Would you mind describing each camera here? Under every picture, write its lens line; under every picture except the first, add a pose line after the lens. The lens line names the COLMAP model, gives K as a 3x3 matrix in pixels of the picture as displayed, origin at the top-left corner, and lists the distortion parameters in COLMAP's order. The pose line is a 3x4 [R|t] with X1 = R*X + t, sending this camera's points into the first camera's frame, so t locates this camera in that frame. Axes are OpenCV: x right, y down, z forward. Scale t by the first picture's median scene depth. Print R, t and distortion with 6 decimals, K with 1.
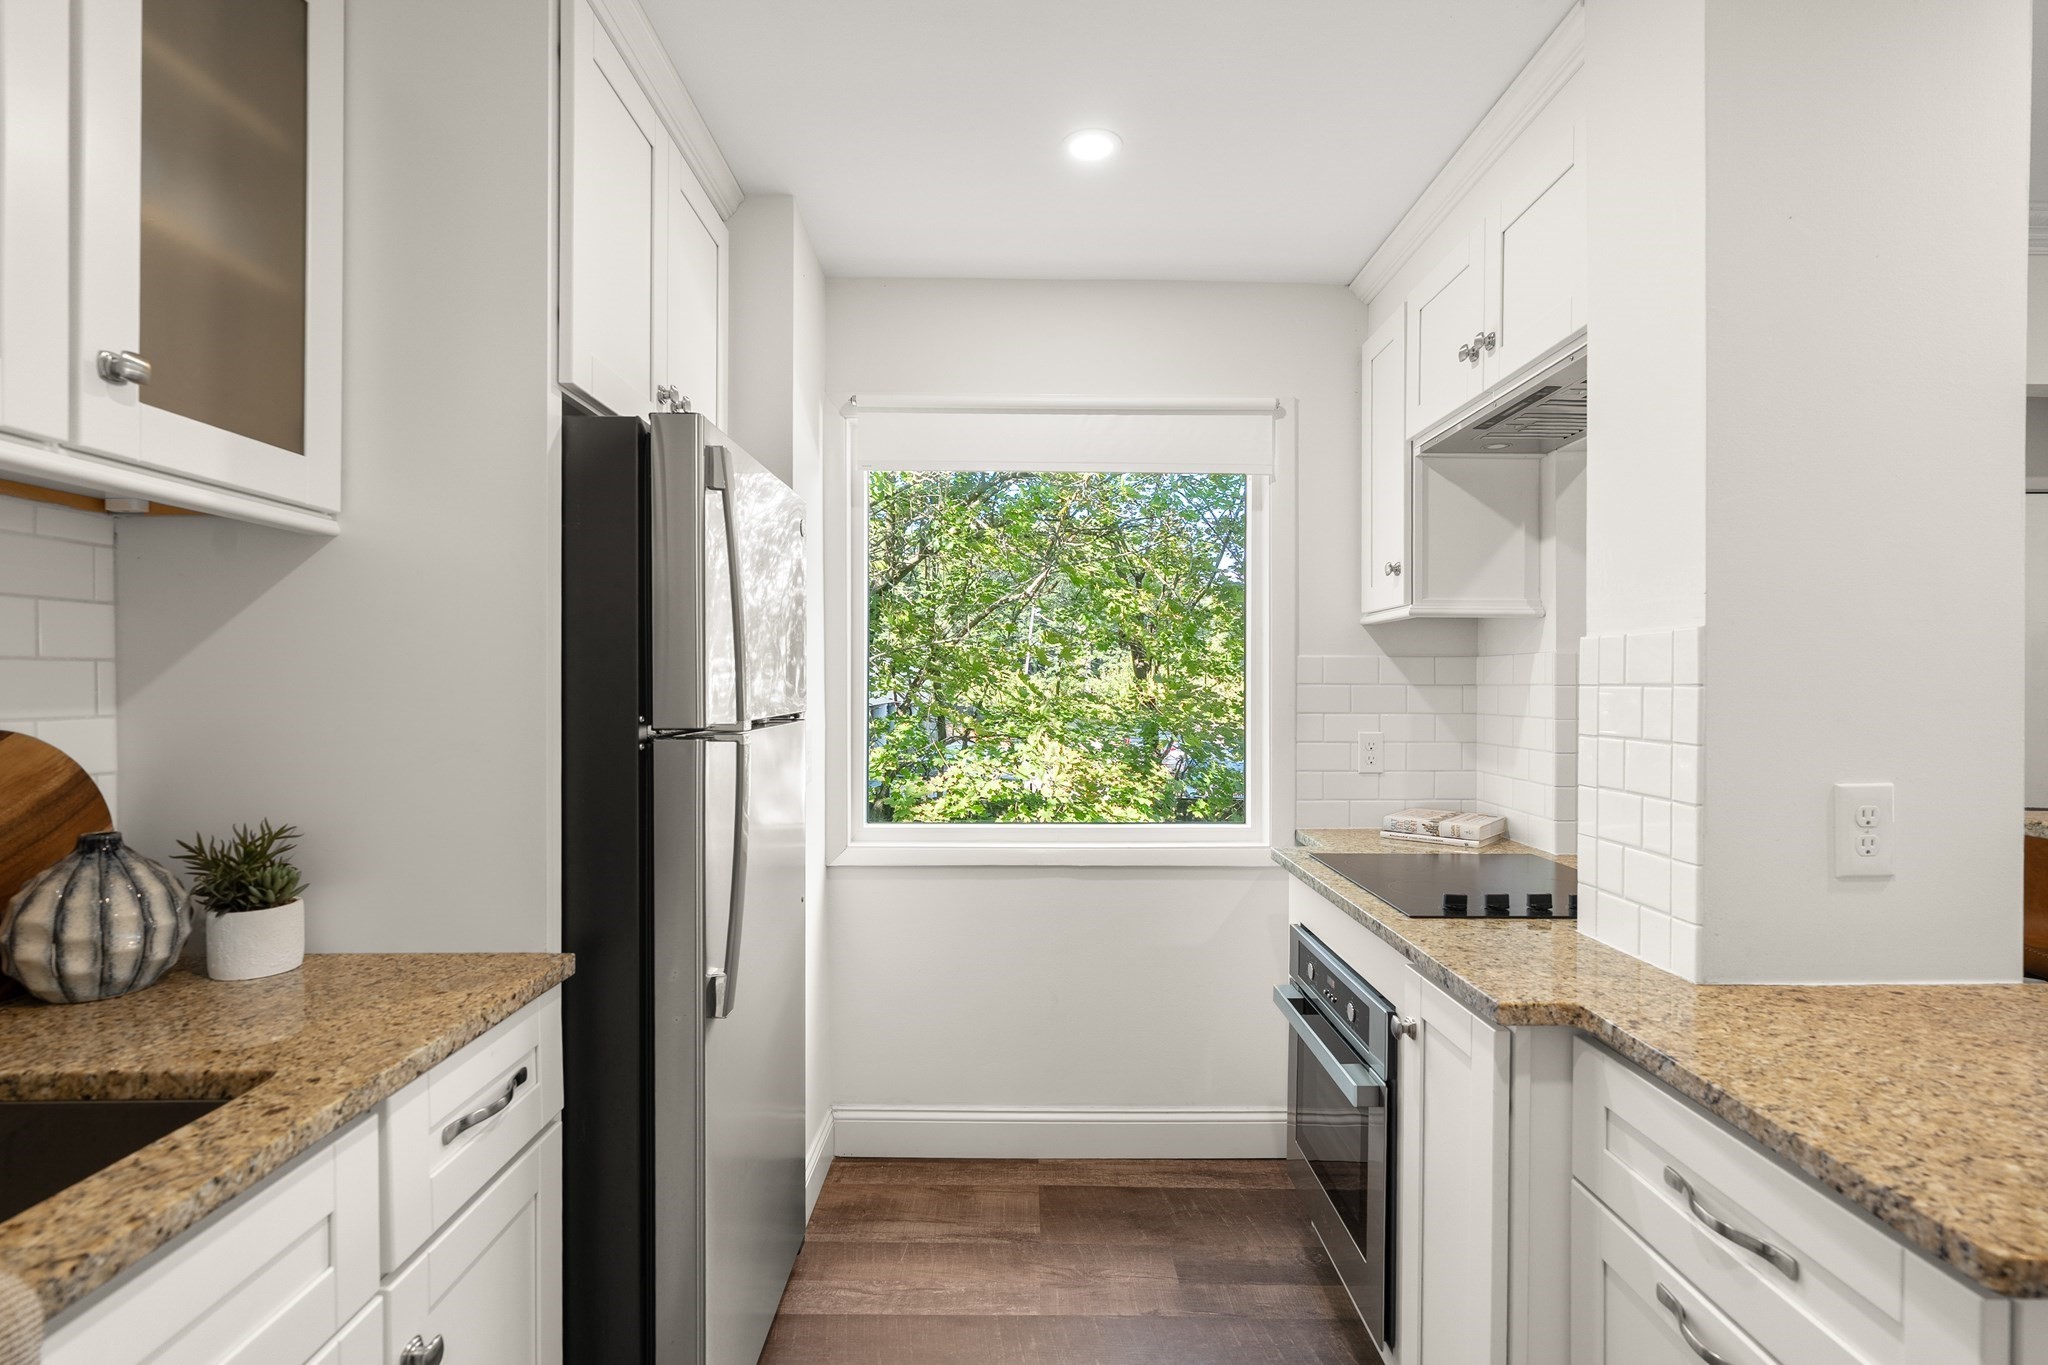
lens RADIAL K [[937.6, 0, 1026.1], [0, 937.6, 690.6], [0, 0, 1]] dist [-0.001343, 0.000153]
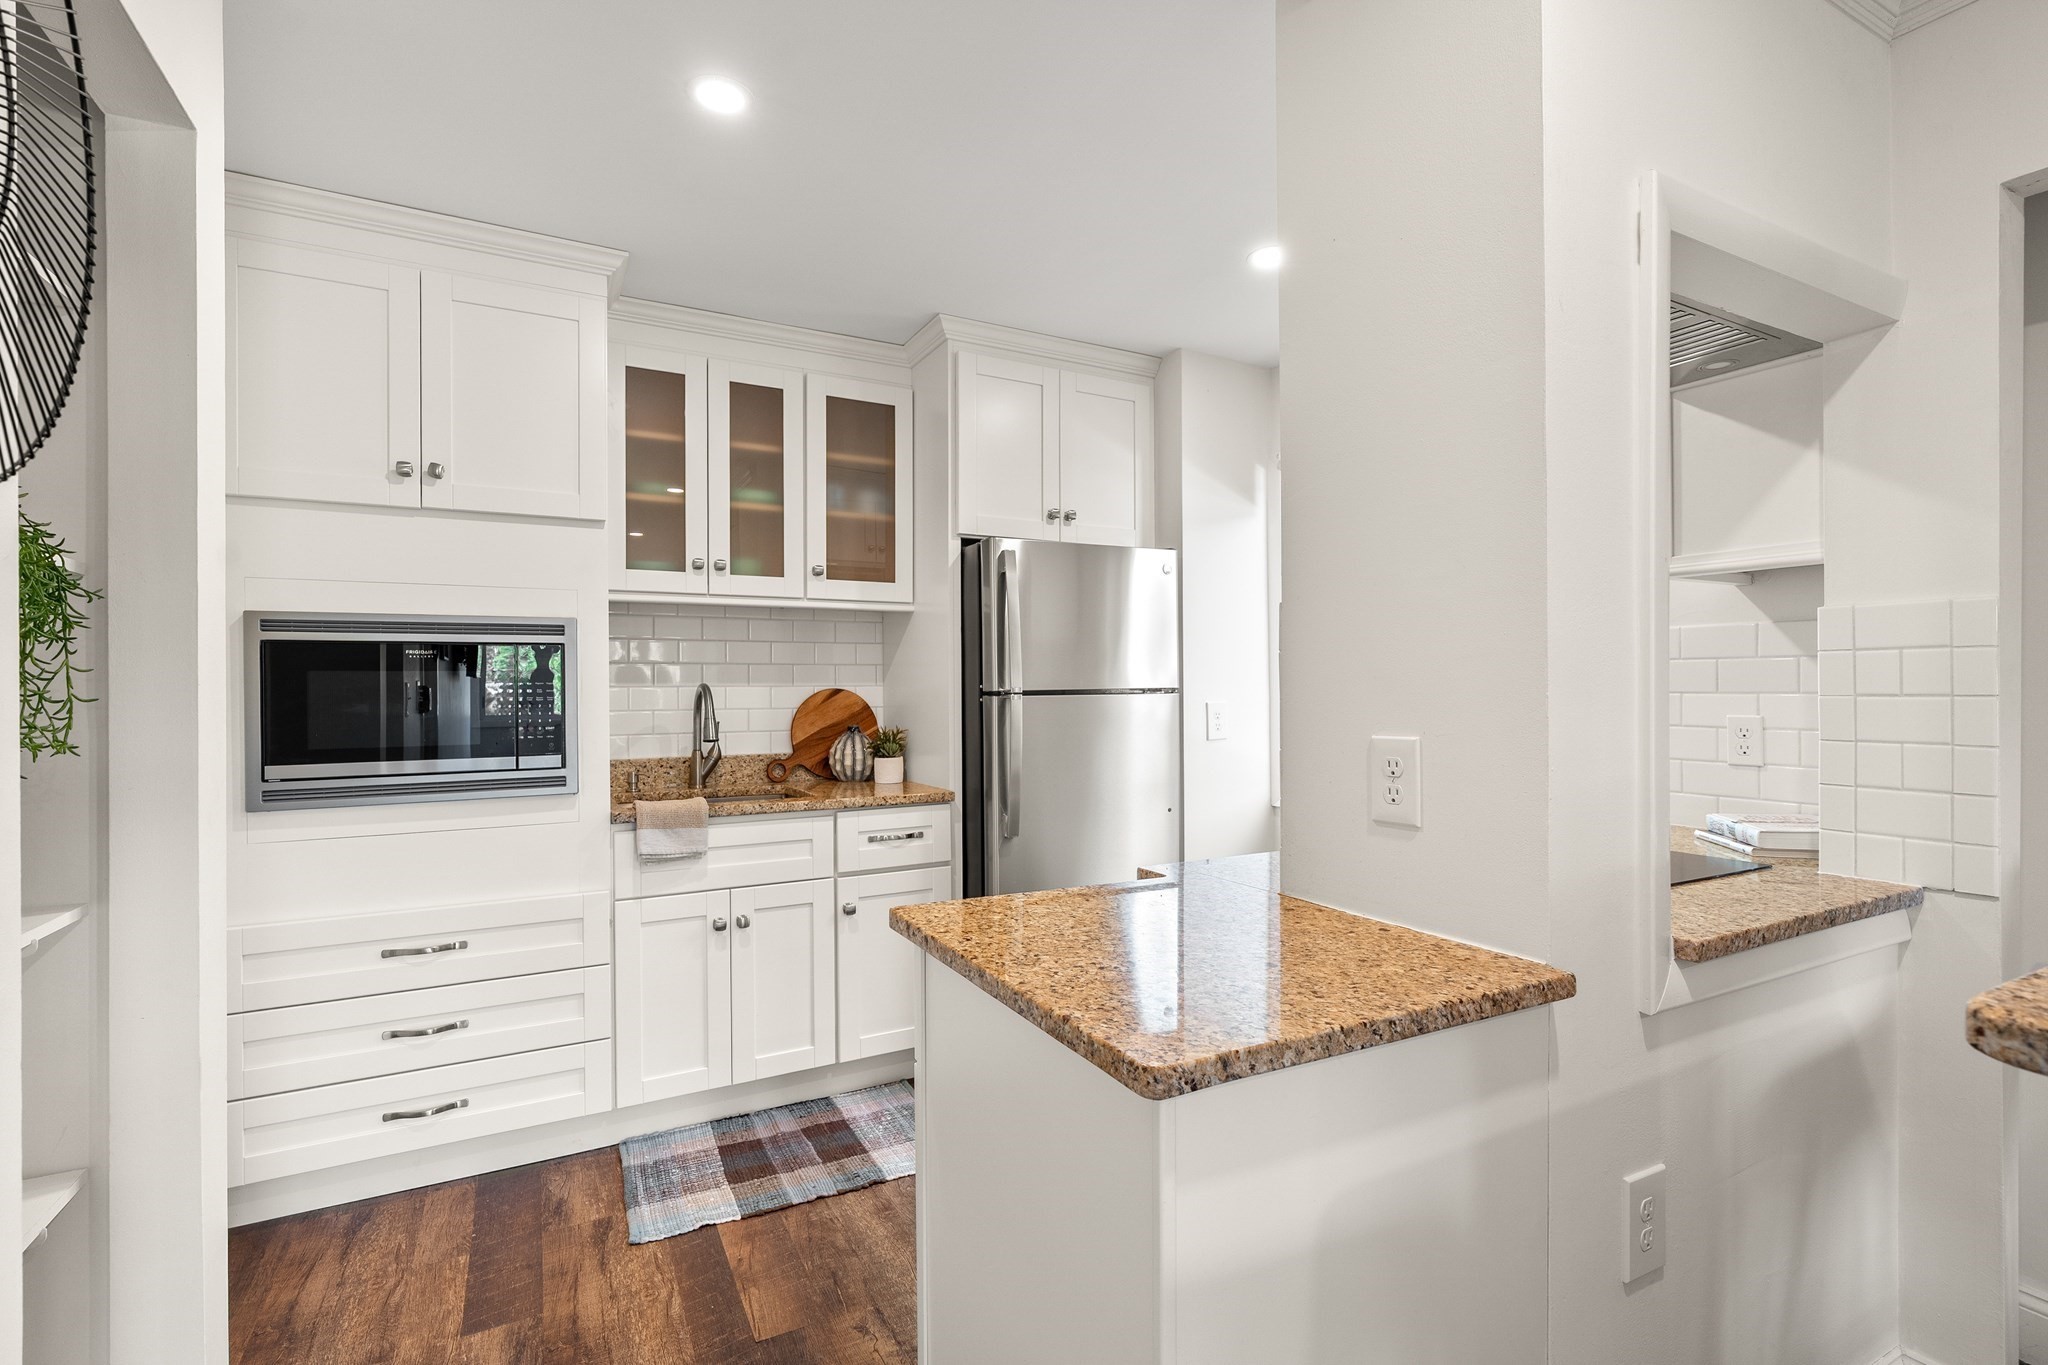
lens RADIAL K [[937.6, 0, 1027.5], [0, 937.6, 684.7], [0, 0, 1]] dist [-0.001343, 0.000153]
pose [[0.459873, -0.008357, -0.887945, 1.654816], [-0.000170, 0.999955, -0.009499, 0.051055], [0.887985, 0.004519, 0.459851, 0.141662]]
